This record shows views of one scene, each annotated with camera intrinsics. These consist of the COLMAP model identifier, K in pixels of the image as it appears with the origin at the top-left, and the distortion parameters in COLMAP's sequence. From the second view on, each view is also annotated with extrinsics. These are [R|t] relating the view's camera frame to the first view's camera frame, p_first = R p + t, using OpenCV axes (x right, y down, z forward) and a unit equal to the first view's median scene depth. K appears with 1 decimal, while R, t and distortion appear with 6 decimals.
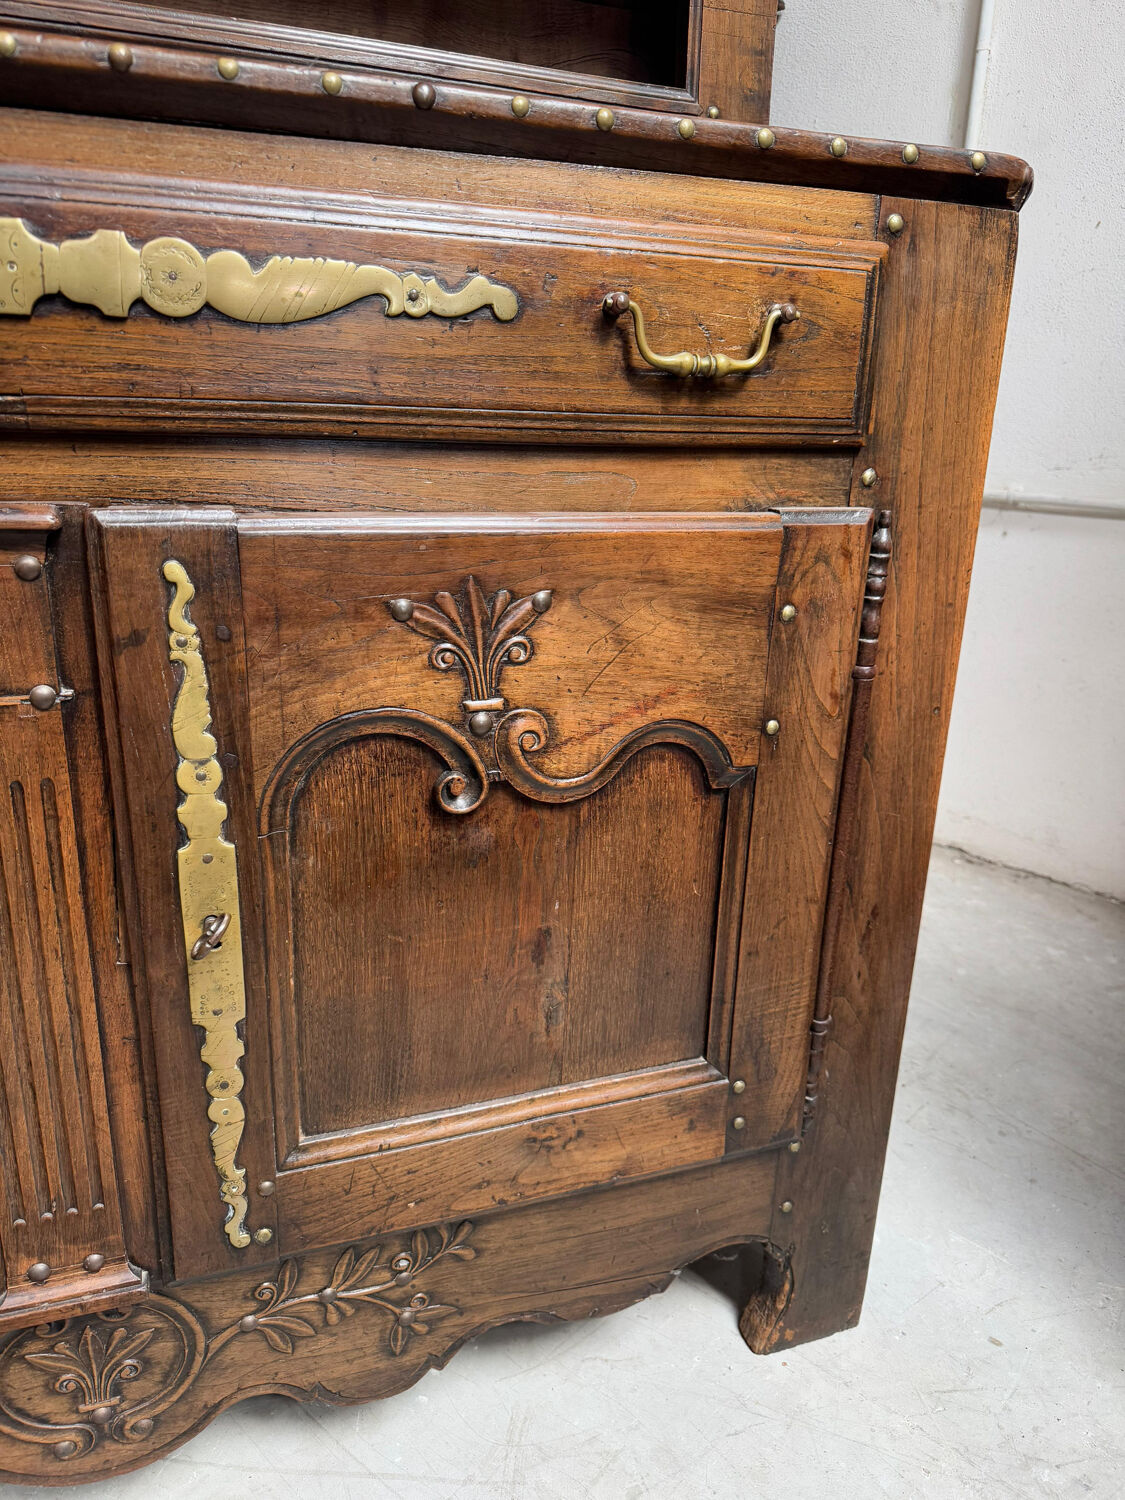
lens RADIAL K [[1070.5, 0, 570.8], [0, 1070.5, 758.8], [0, 0, 1]] dist [0.028387, -0.047857]
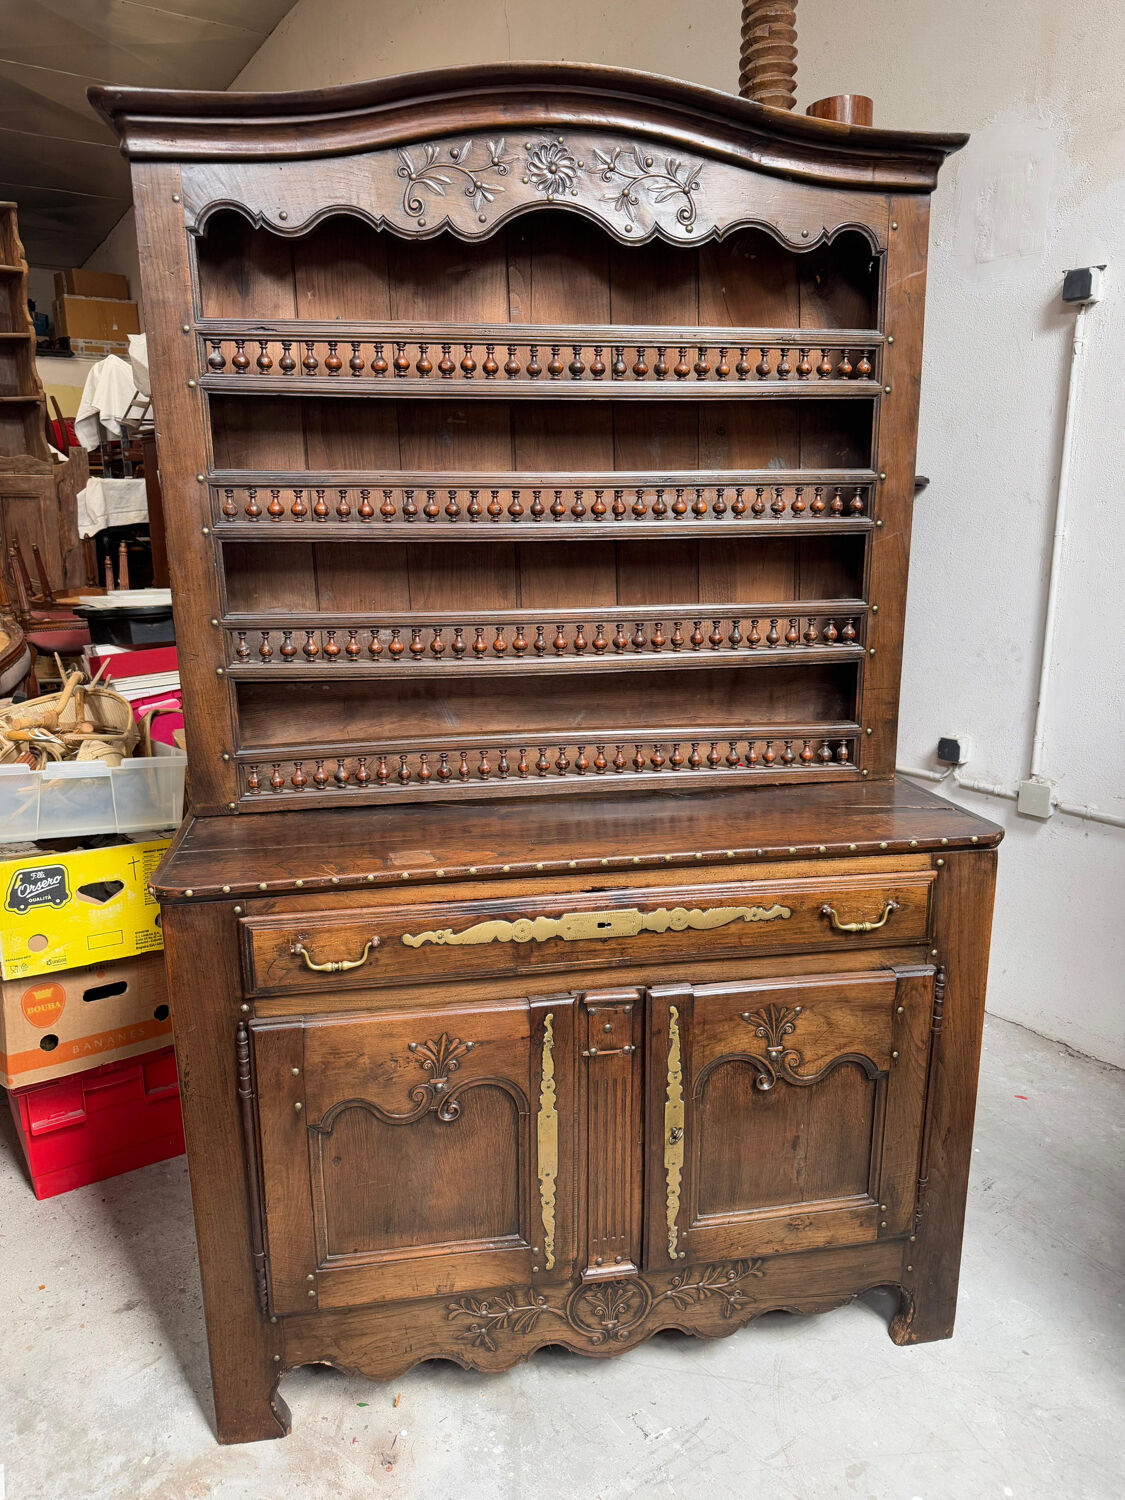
lens RADIAL K [[1070.5, 0, 566.2], [0, 1070.5, 756.9], [0, 0, 1]] dist [0.028387, -0.047857]
pose [[0.985000, 0.004347, -0.172499, -0.128510], [-0.017947, 0.996842, -0.077358, -0.513534], [0.171618, 0.079294, 0.981967, -1.597254]]
